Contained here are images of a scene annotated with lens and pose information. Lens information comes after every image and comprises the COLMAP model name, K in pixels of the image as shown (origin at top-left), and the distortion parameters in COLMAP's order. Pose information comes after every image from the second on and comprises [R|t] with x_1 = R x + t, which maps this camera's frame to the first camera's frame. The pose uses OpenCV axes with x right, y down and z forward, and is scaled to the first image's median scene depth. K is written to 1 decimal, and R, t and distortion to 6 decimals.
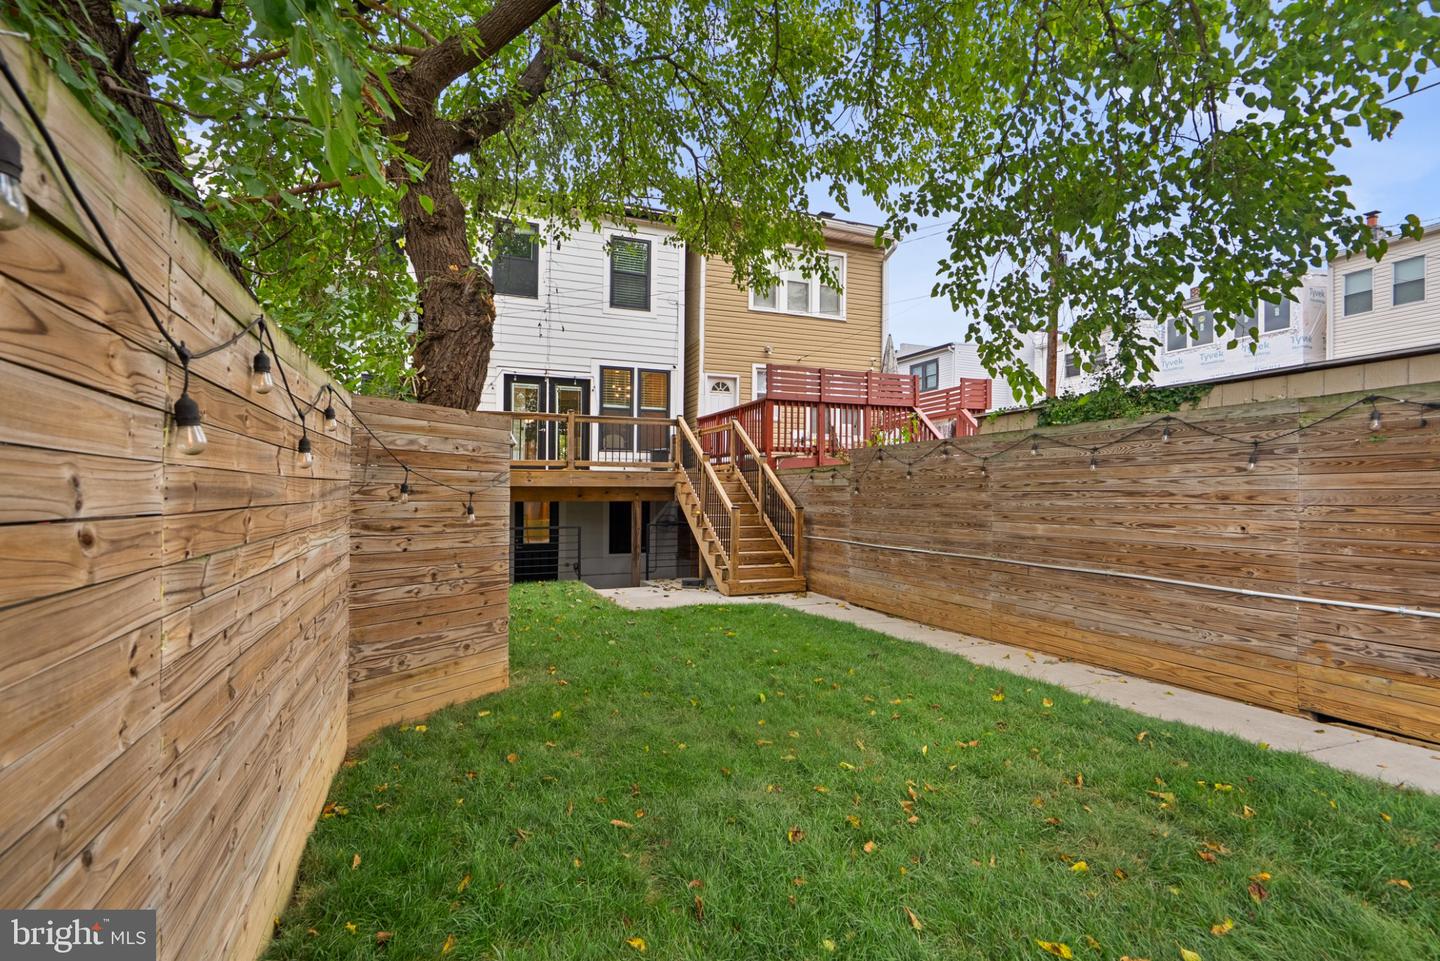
lens RADIAL K [[677.5, 0, 725.8], [0, 677.5, 485.5], [0, 0, 1]] dist [0.000881, -0.000833]
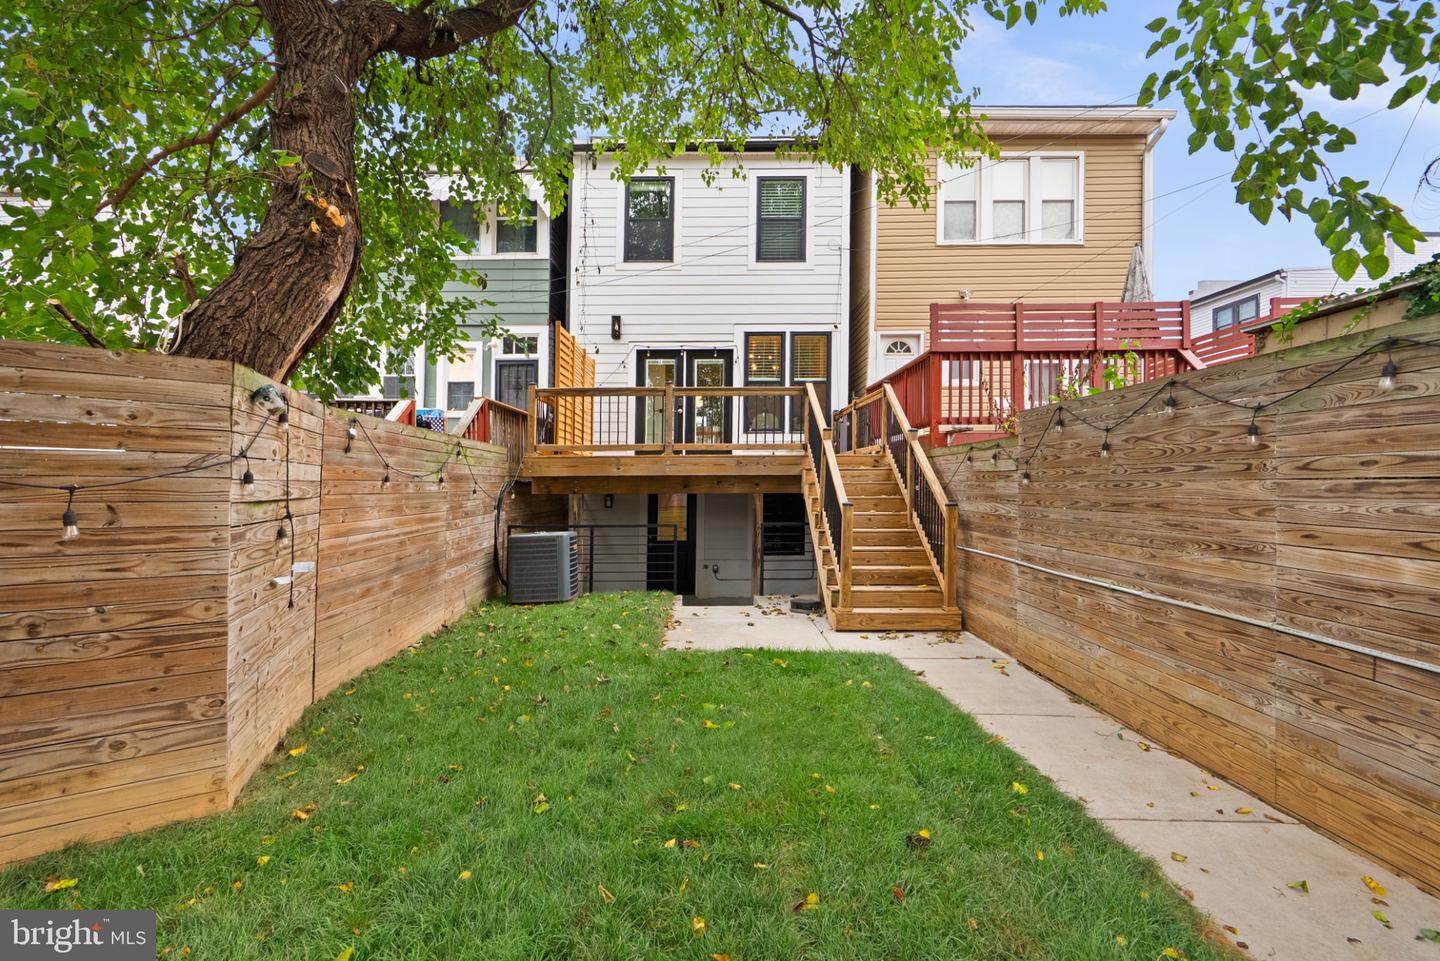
lens RADIAL K [[677.5, 0, 709.5], [0, 677.5, 474.8], [0, 0, 1]] dist [0.000881, -0.000833]
pose [[0.921291, -0.008067, -0.388791, 0.150872], [0.008719, 0.999962, -0.000087, 0.001782], [0.388777, -0.003309, 0.921326, 0.295834]]
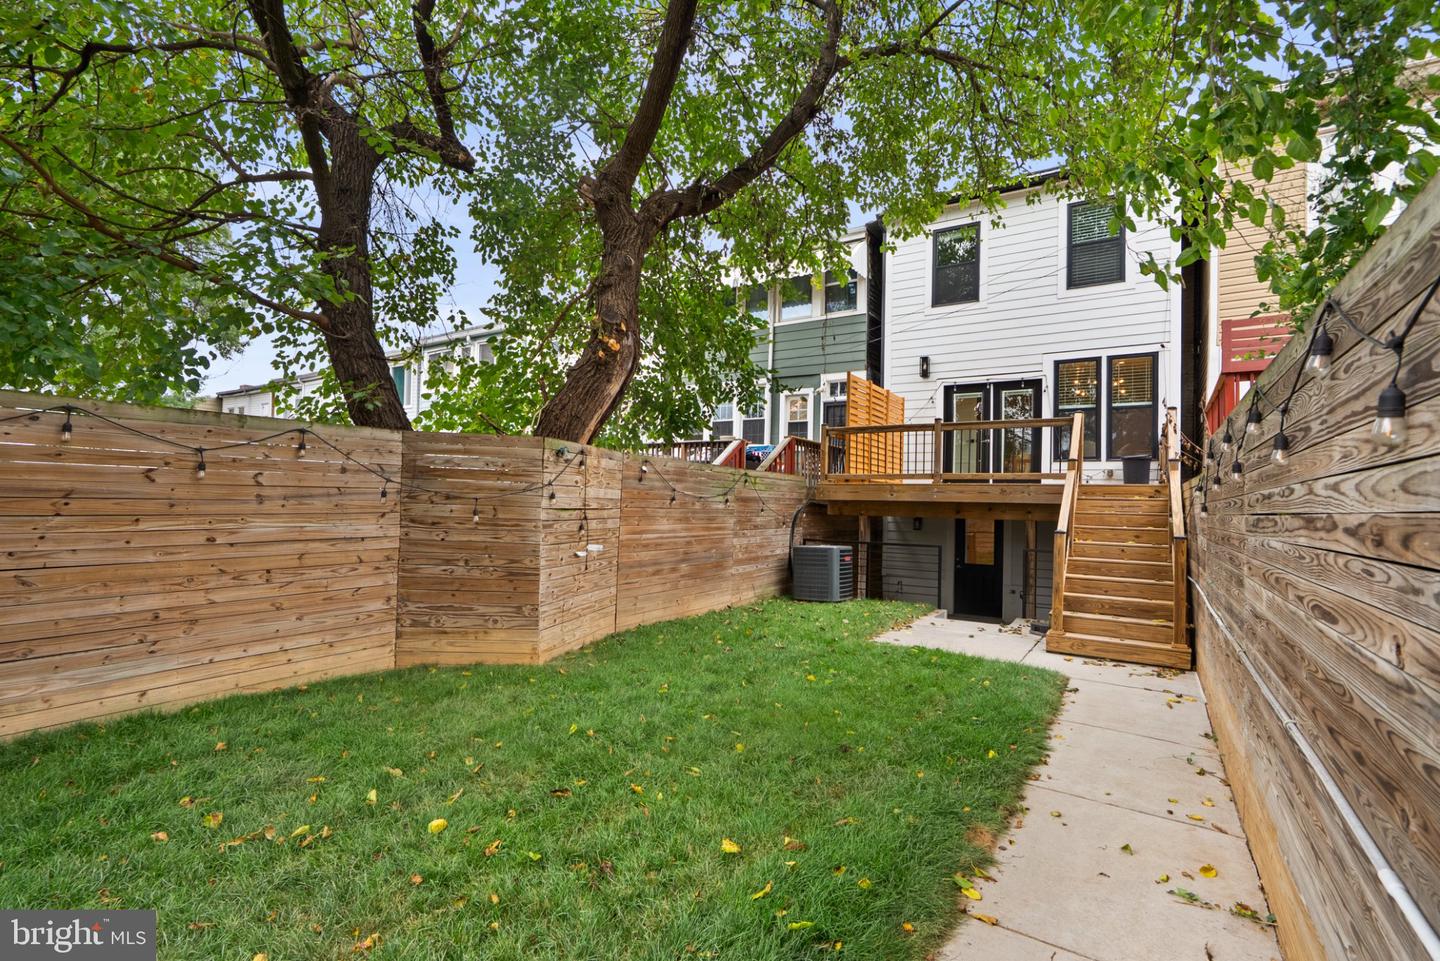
lens RADIAL K [[677.5, 0, 747.9], [0, 677.5, 493.5], [0, 0, 1]] dist [0.000881, -0.000833]
pose [[0.579287, 0.002218, -0.815121, 0.417415], [-0.014394, 0.999868, -0.007509, 0.001214], [0.814997, 0.016083, 0.579243, 0.293802]]
